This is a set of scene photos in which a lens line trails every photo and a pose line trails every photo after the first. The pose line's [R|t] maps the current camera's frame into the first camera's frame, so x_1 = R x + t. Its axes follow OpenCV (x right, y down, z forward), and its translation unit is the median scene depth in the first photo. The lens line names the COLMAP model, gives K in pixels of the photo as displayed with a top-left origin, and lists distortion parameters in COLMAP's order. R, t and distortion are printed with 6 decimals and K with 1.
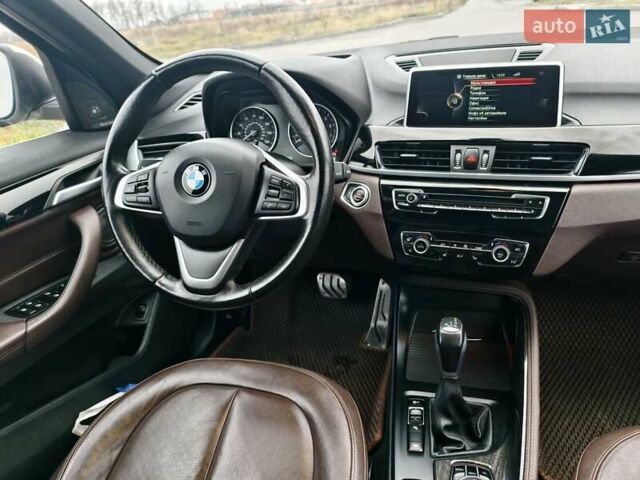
lens RADIAL K [[444.3, 0, 322.2], [0, 444.3, 240.0], [0, 0, 1]] dist [0.022796, -0.020996]
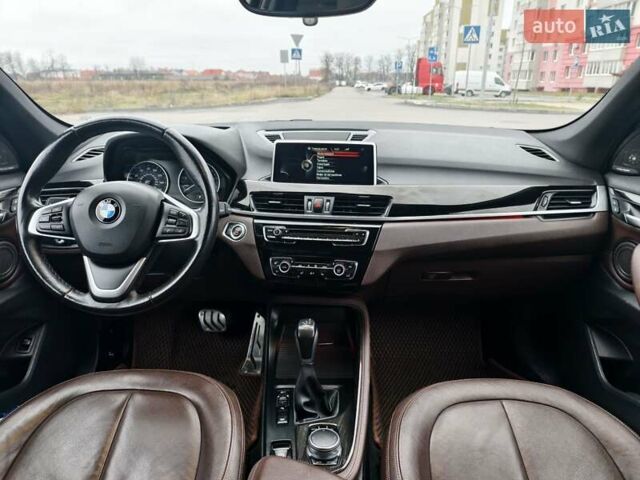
lens RADIAL K [[444.3, 0, 324.5], [0, 444.3, 239.6], [0, 0, 1]] dist [0.022796, -0.020996]
pose [[0.961589, 0.008112, 0.274374, -0.029290], [0.032678, 0.989072, -0.143768, 0.126108], [-0.272541, 0.147212, 0.950815, -0.314745]]
